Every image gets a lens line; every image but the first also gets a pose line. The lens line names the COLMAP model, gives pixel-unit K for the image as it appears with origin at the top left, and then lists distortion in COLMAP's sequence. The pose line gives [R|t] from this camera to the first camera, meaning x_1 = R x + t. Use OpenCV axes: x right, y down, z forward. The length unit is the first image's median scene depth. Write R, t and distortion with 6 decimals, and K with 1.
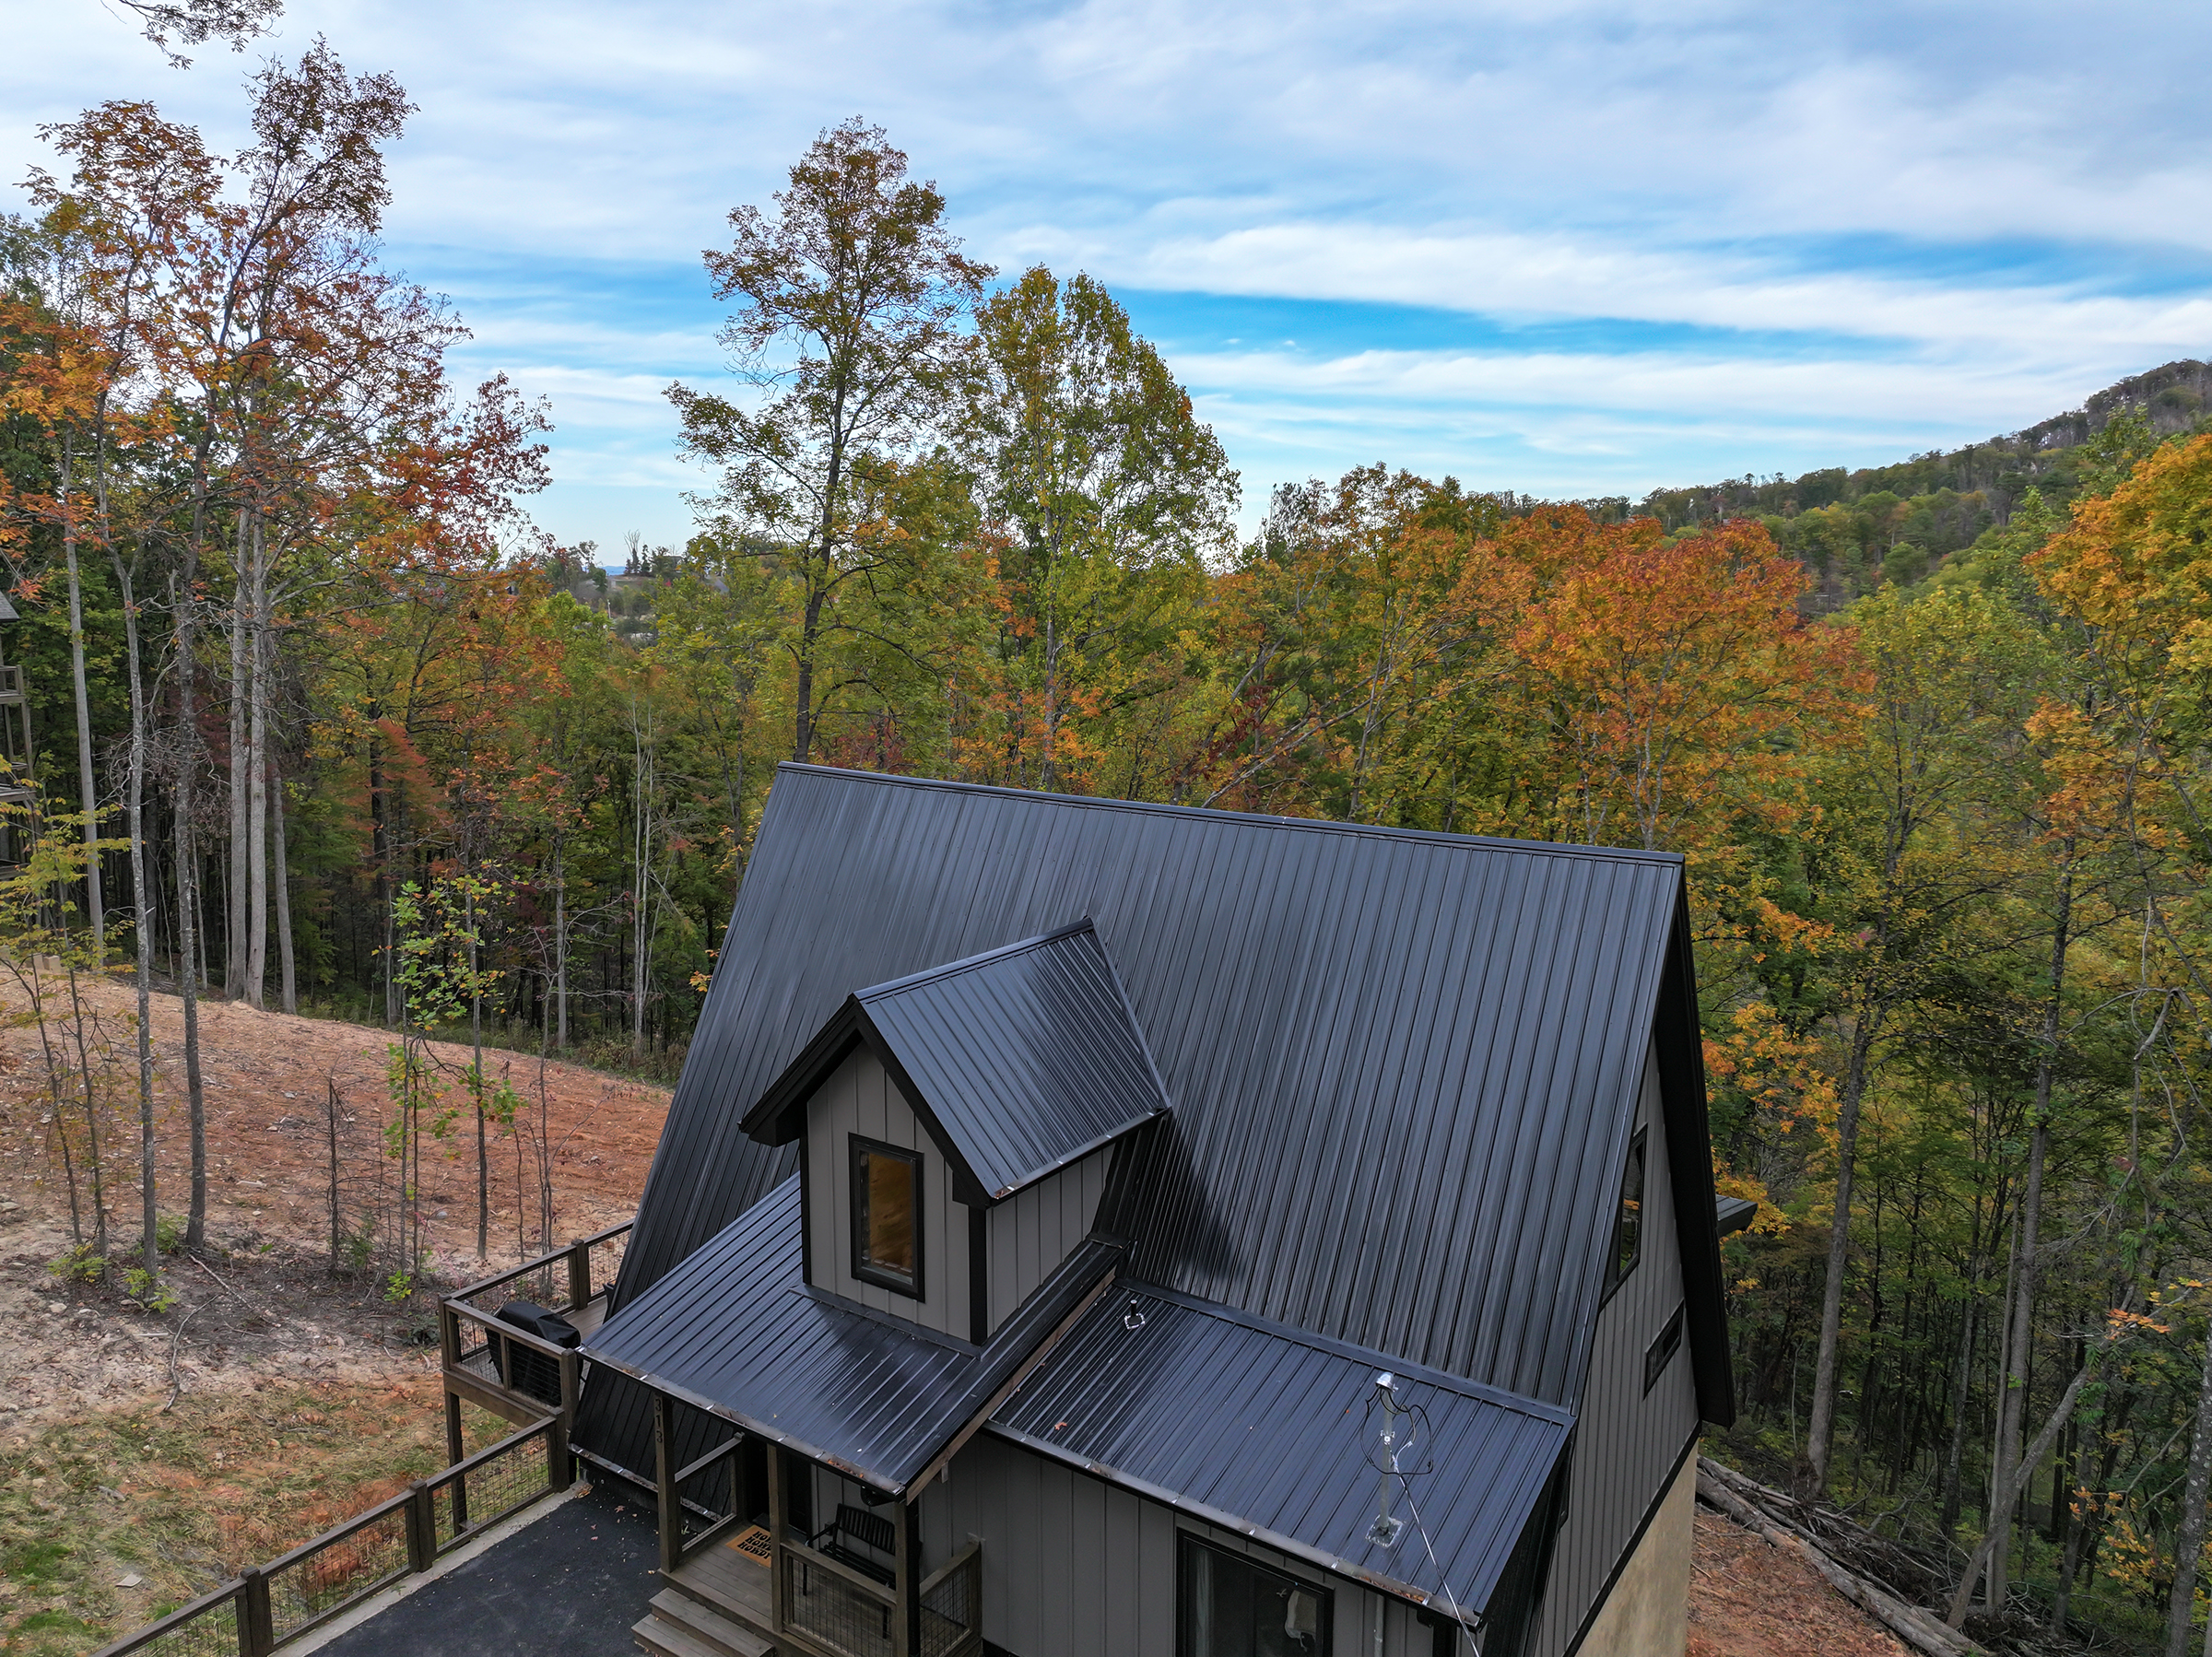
lens RADIAL K [[1592.2, 0, 1106.6], [0, 1592.2, 828.9], [0, 0, 1]] dist [0.004652, 0.007343]
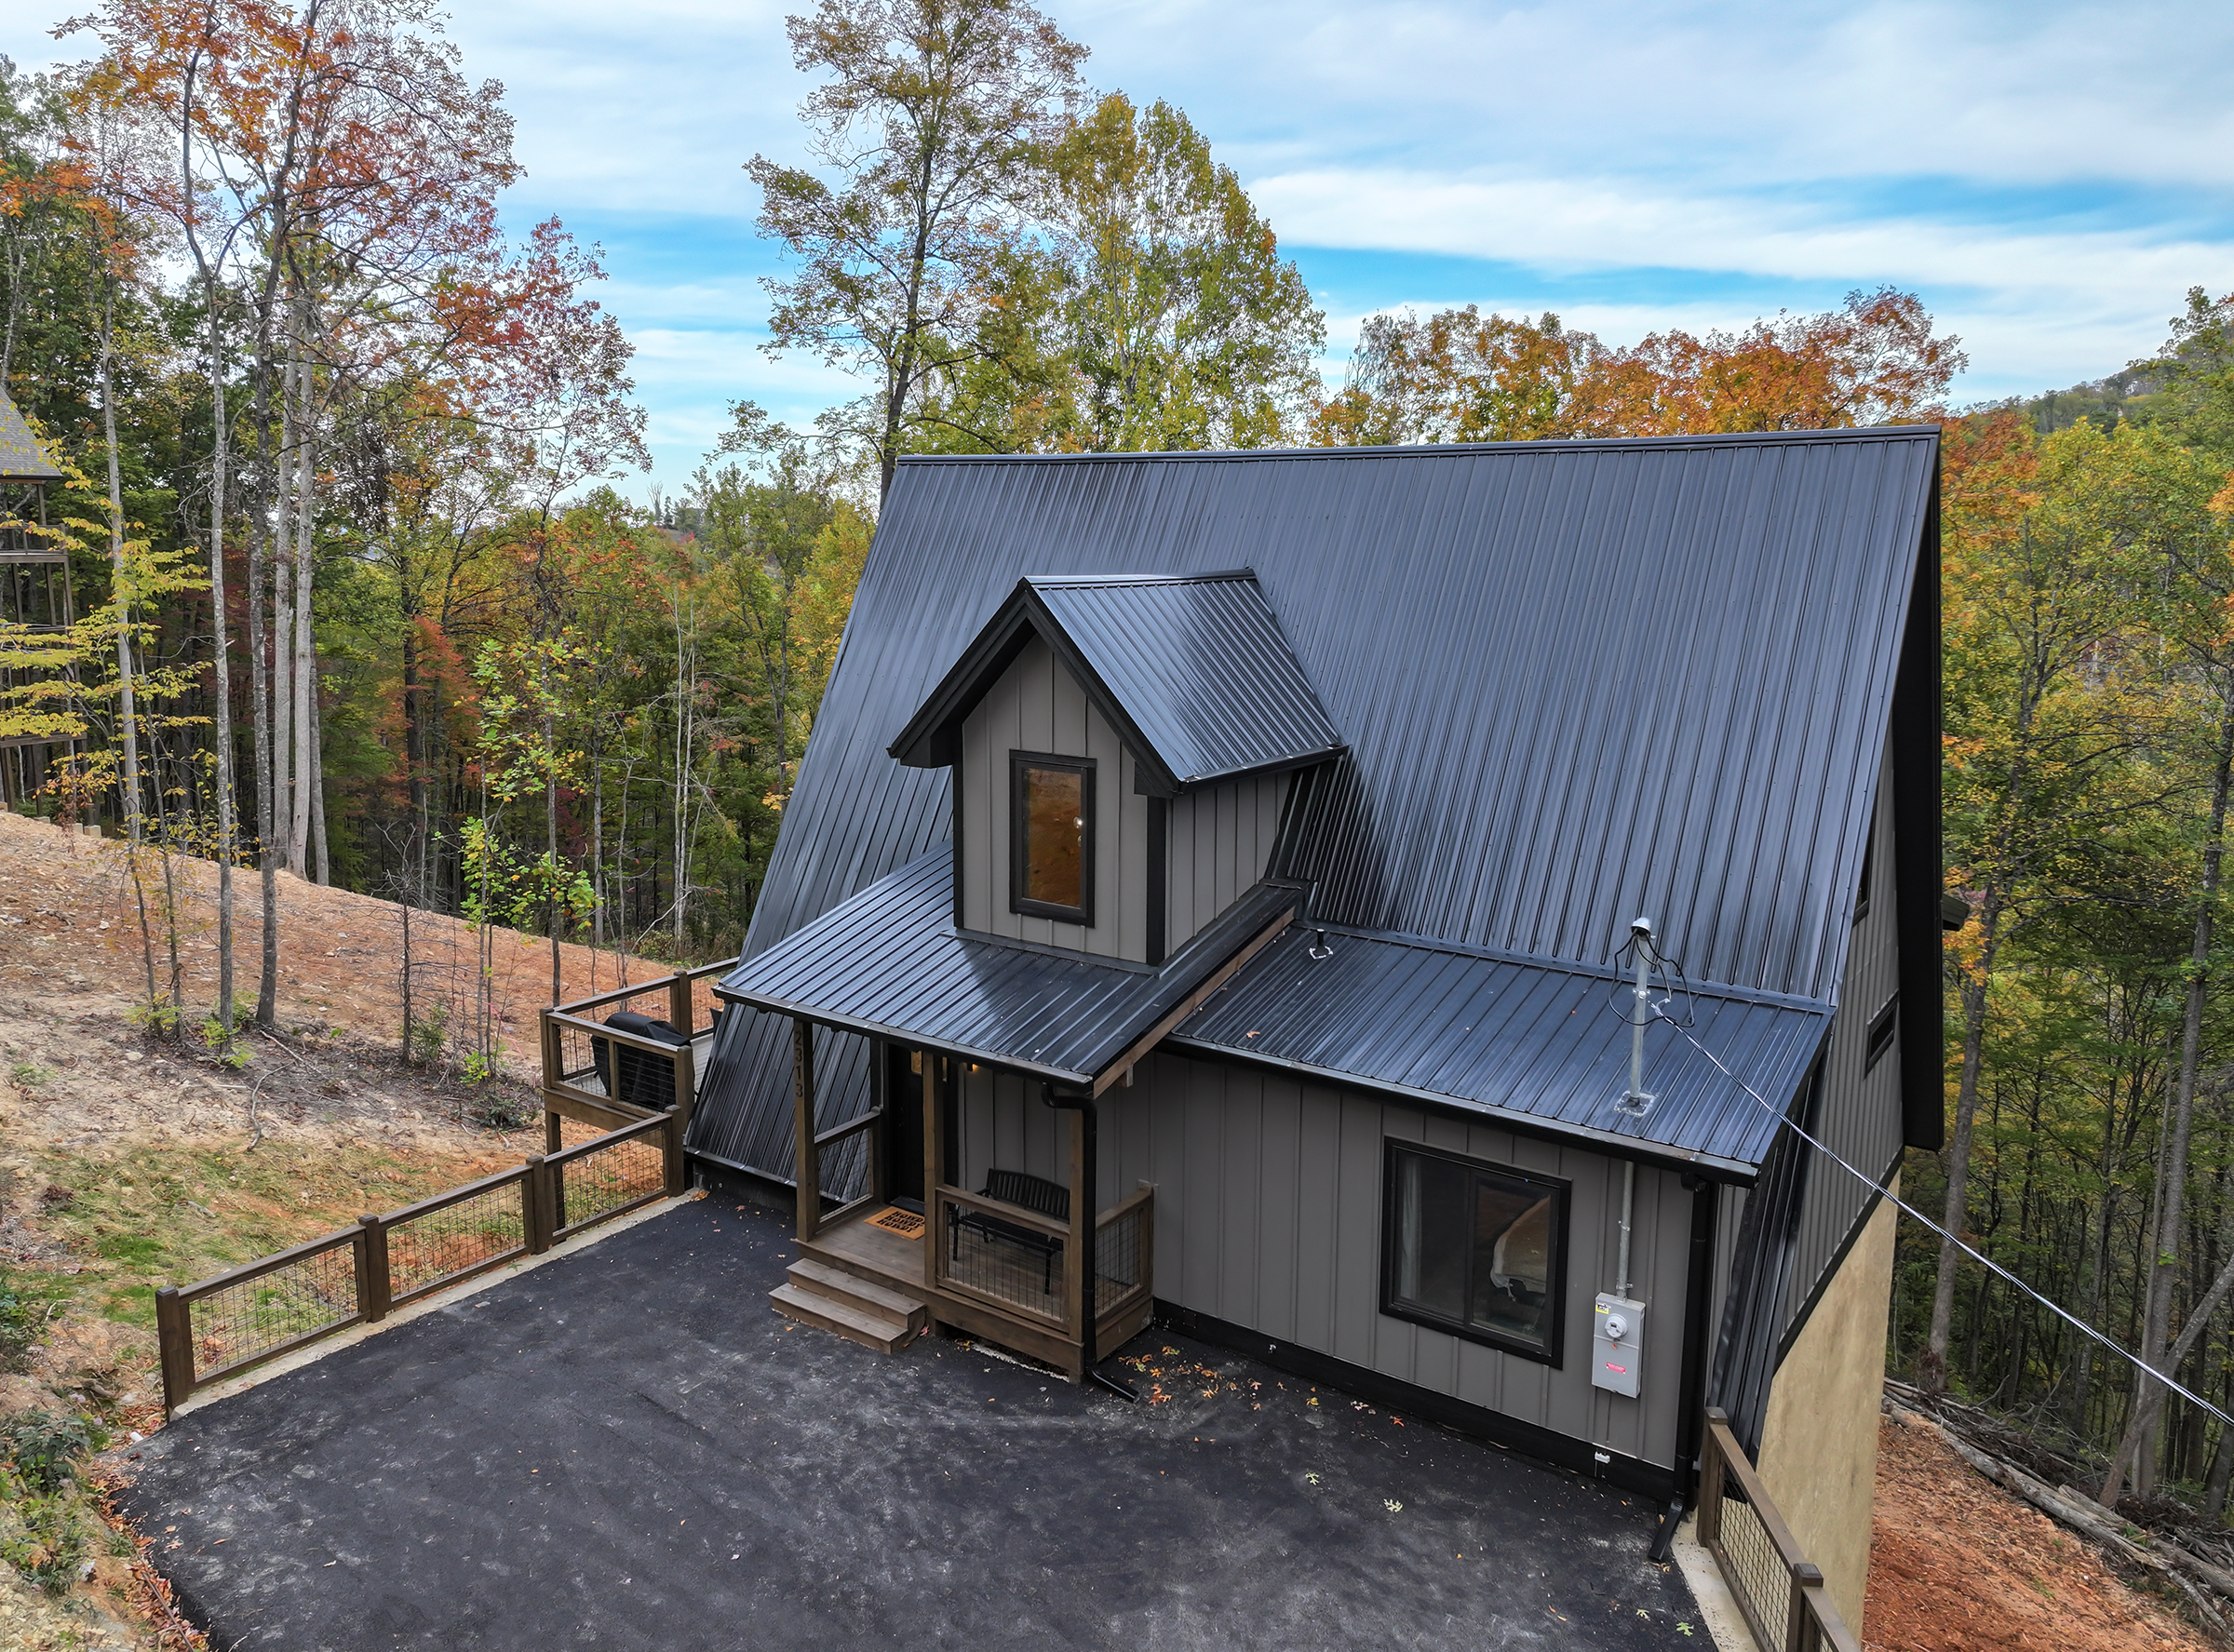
lens RADIAL K [[1608.0, 0, 1021.0], [0, 1608.0, 958.1], [0, 0, 1]] dist [0.004652, 0.007343]
pose [[0.999547, 0.005463, -0.029612, -0.083671], [-0.005568, 0.999978, -0.003467, 0.207367], [0.029592, 0.003630, 0.999555, 0.044759]]
